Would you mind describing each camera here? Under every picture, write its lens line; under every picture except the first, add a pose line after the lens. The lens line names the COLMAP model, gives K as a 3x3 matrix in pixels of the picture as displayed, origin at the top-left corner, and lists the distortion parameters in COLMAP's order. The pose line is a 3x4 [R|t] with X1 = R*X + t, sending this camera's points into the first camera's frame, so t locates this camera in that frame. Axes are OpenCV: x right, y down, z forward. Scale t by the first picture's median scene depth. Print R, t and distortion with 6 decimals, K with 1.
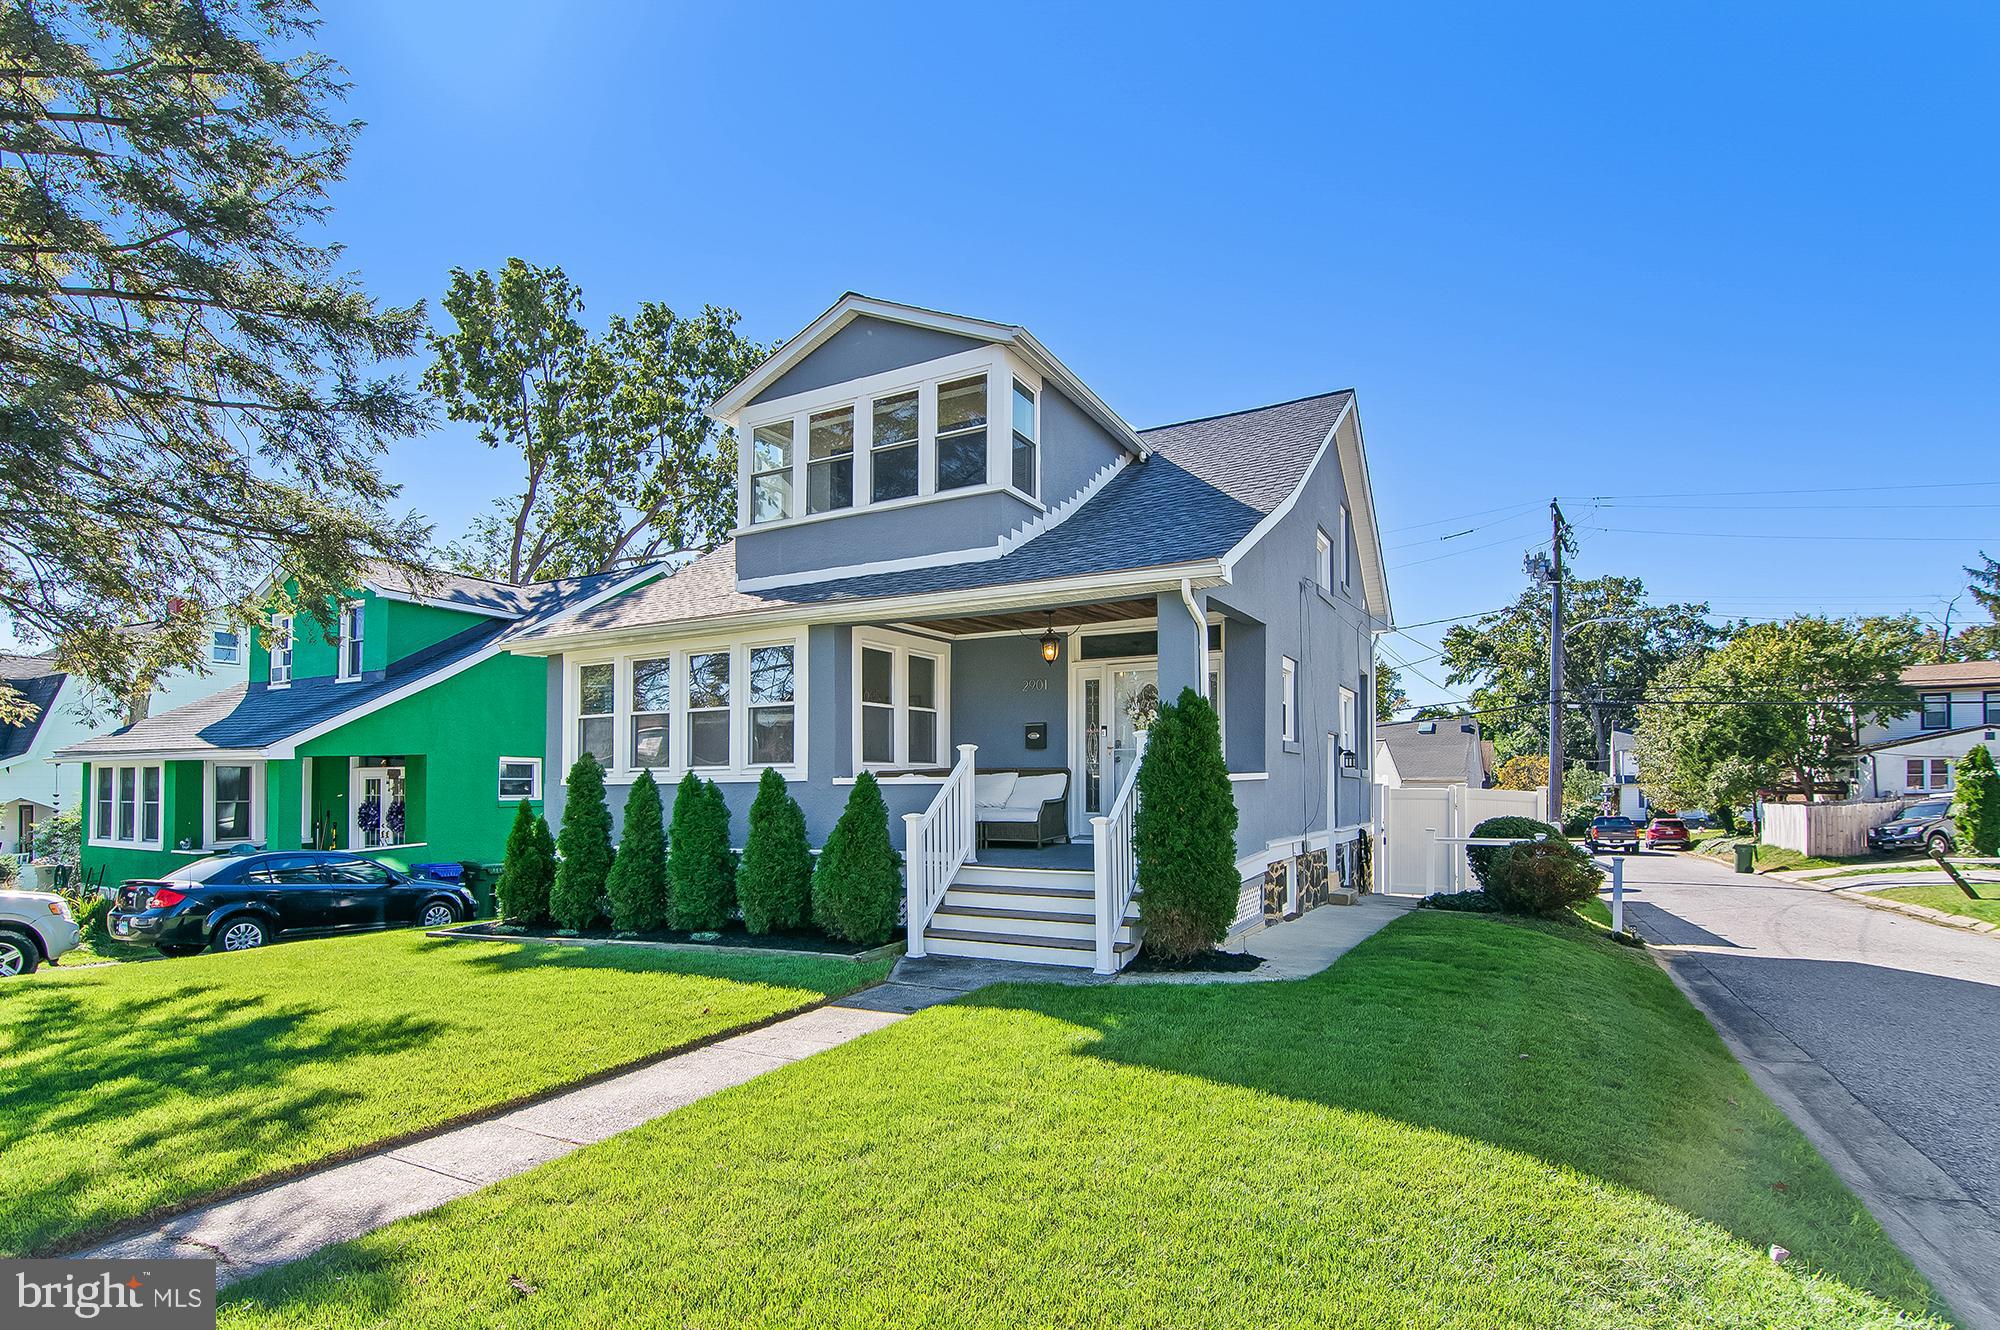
lens RADIAL K [[922.2, 0, 1077.5], [0, 922.2, 791.8], [0, 0, 1]] dist [-0.002554, -0.000532]
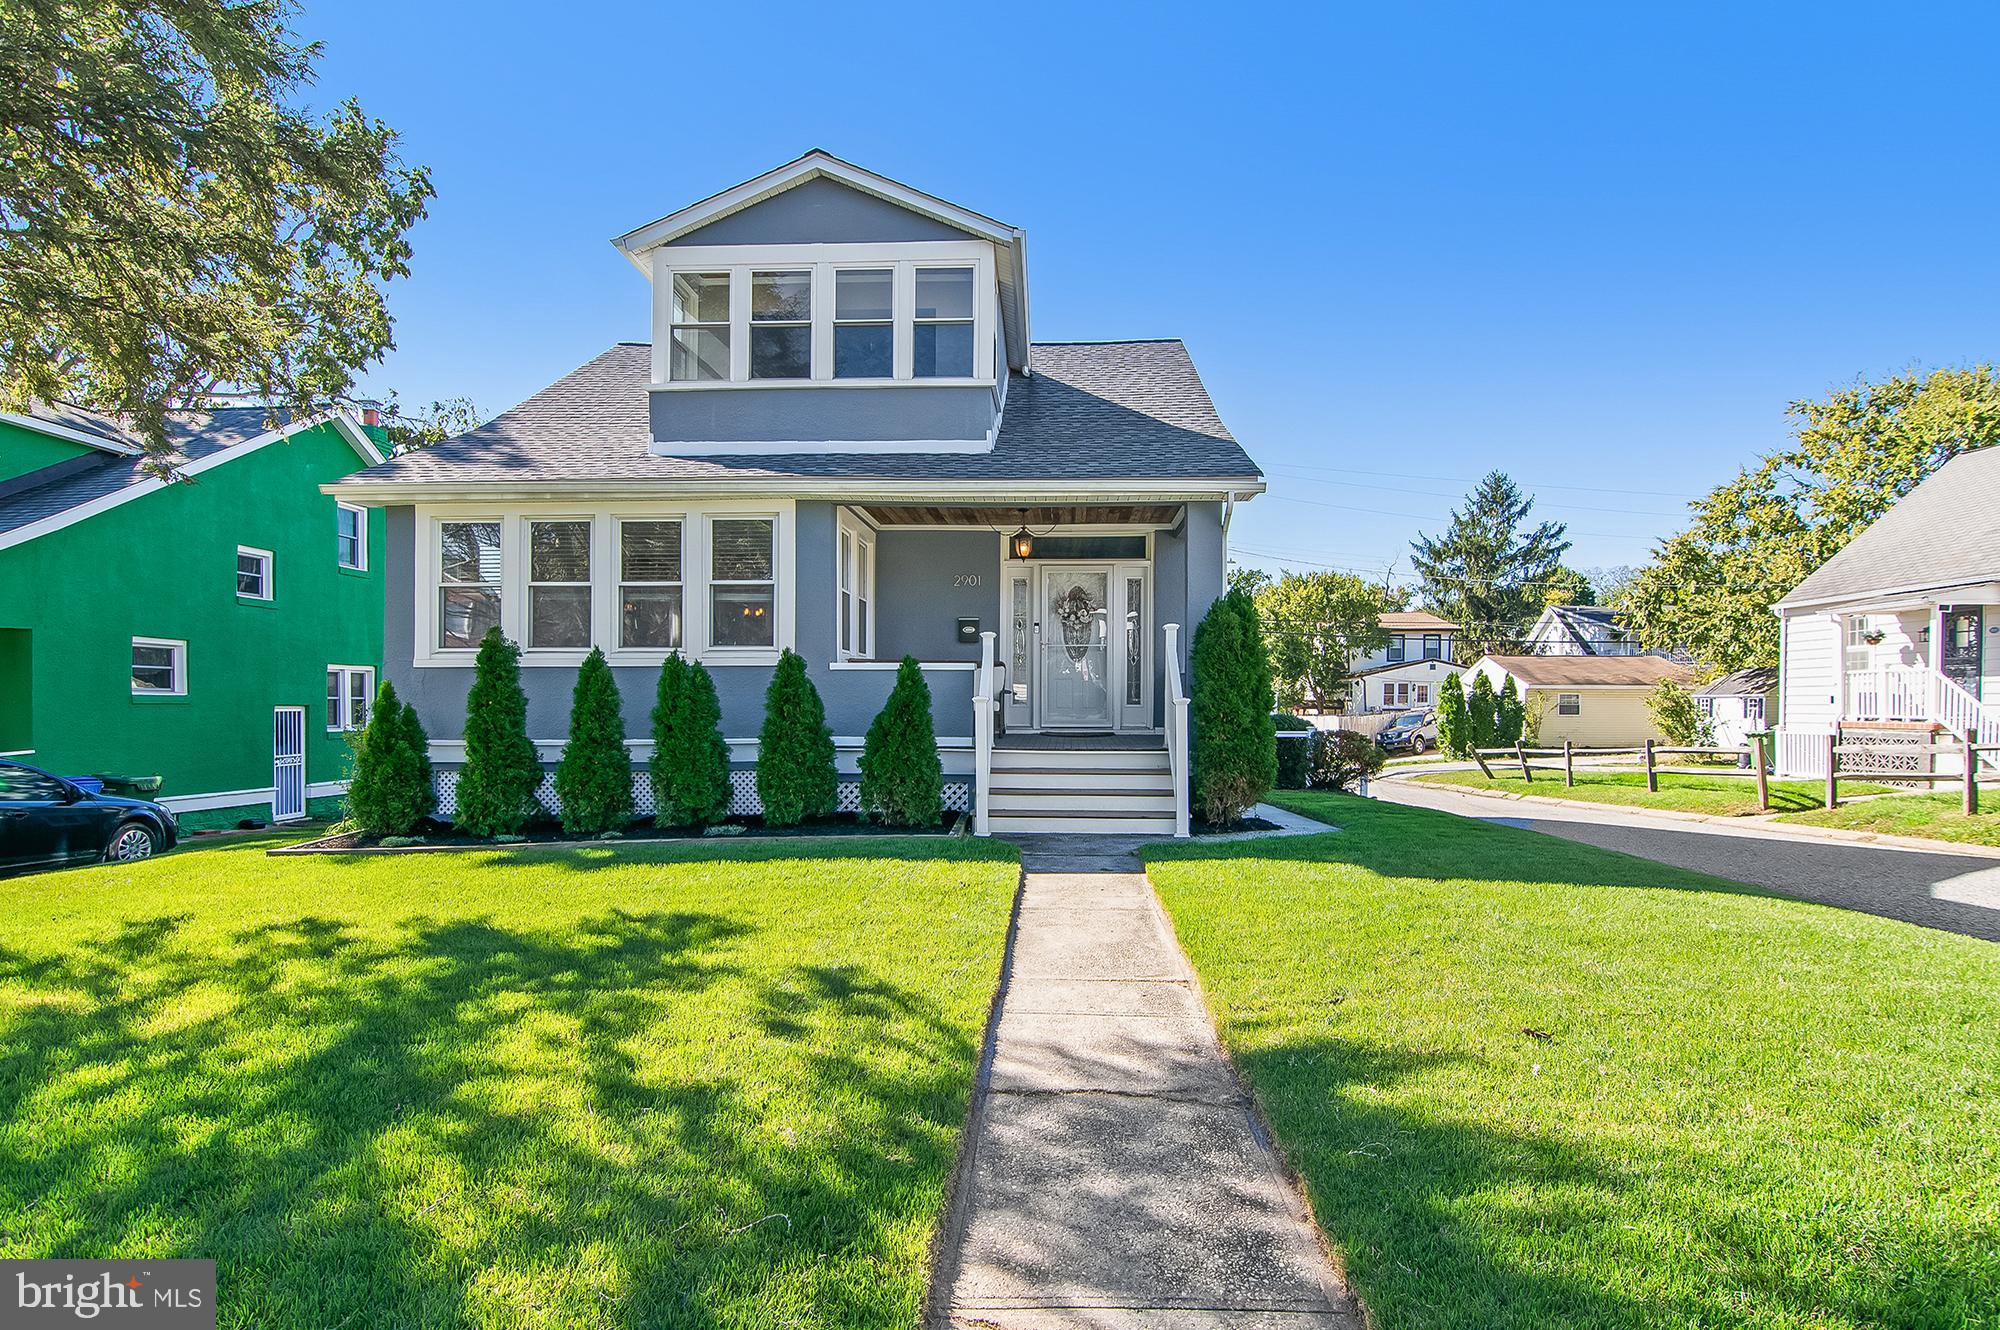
lens RADIAL K [[904.4, 0, 1024.3], [0, 904.4, 729.9], [0, 0, 1]] dist [0.000710, -0.005896]
pose [[0.914722, -0.003799, 0.404065, -0.408381], [-0.005029, 0.999771, 0.020784, 0.030540], [-0.404052, -0.021044, 0.914494, 0.051210]]
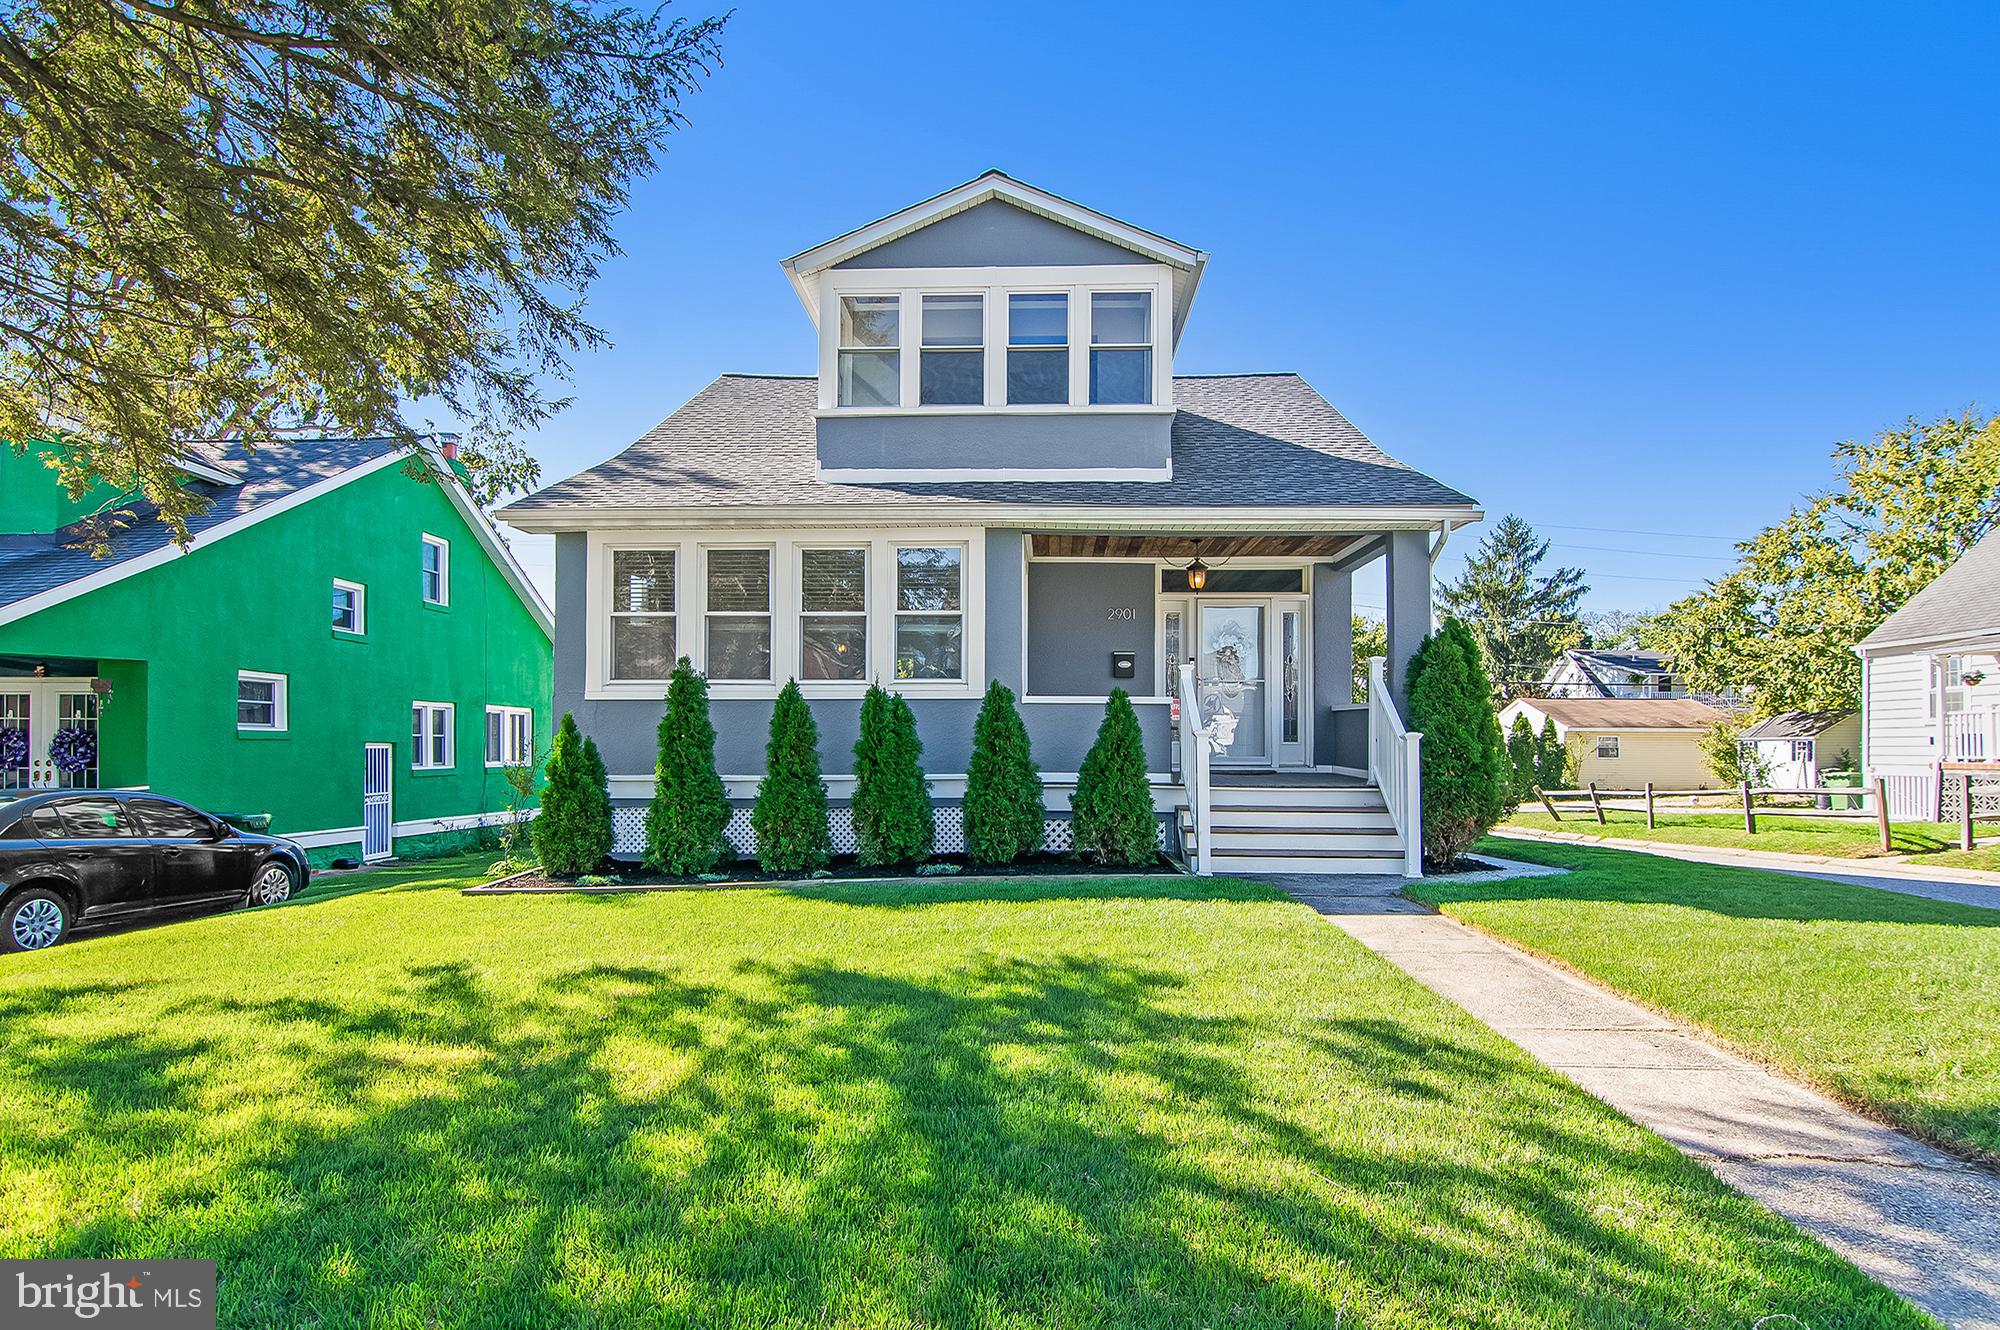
lens RADIAL K [[895.9, 0, 998.6], [0, 895.9, 763.3], [0, 0, 1]] dist [-0.001297, -0.000504]
pose [[0.913145, 0.002939, 0.407624, -0.577835], [-0.007469, 0.999927, 0.009522, 0.039216], [-0.407566, -0.011740, 0.913100, 0.166825]]
